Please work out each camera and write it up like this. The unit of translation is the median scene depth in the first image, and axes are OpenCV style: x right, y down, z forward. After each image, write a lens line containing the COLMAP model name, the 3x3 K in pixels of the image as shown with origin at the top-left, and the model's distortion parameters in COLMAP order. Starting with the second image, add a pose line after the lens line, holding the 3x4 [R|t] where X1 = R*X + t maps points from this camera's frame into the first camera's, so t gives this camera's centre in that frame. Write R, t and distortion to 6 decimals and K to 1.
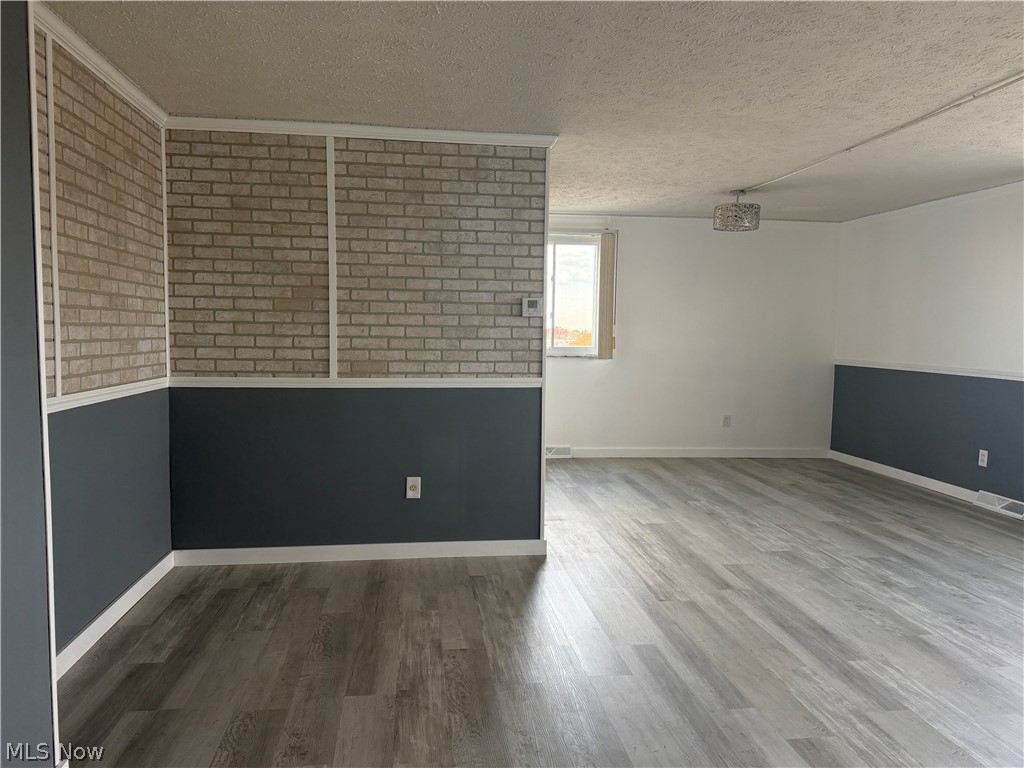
lens RADIAL K [[722.6, 0, 517.8], [0, 722.6, 389.0], [0, 0, 1]] dist [0.096275, -0.145059]
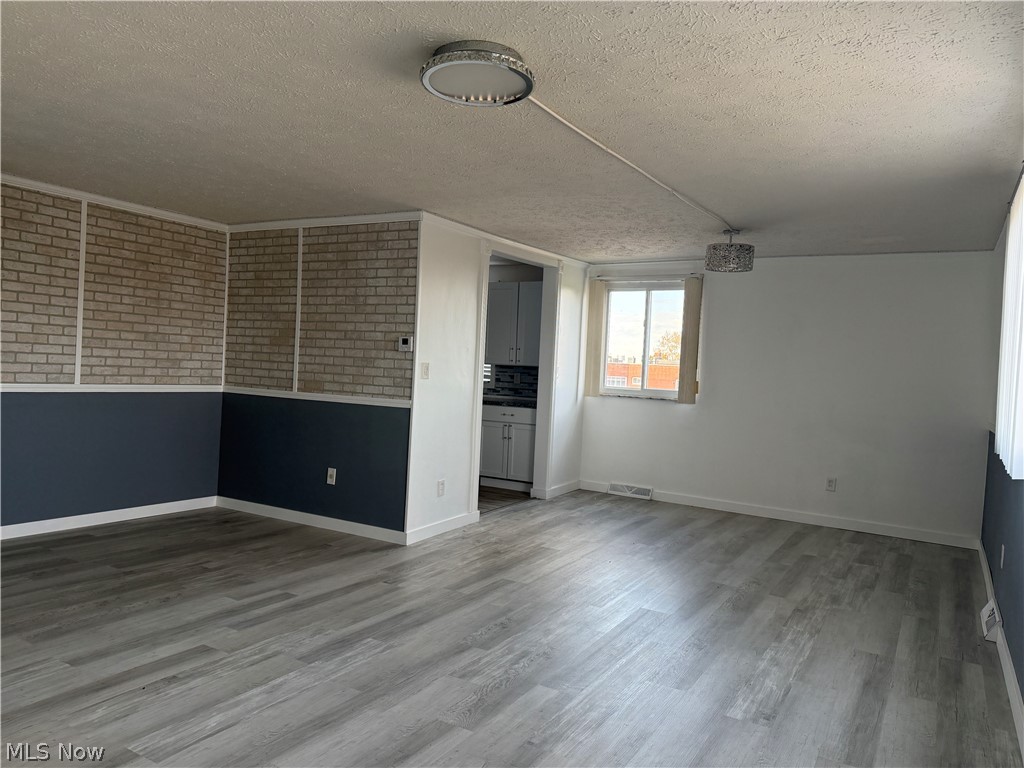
lens RADIAL K [[726.8, 0, 507.8], [0, 726.8, 379.8], [0, 0, 1]] dist [0.107616, -0.194475]
pose [[0.785703, 0.037894, -0.617443, 0.974549], [-0.088183, 0.994790, -0.051160, -0.001529], [0.612287, 0.094644, 0.784951, 0.119636]]
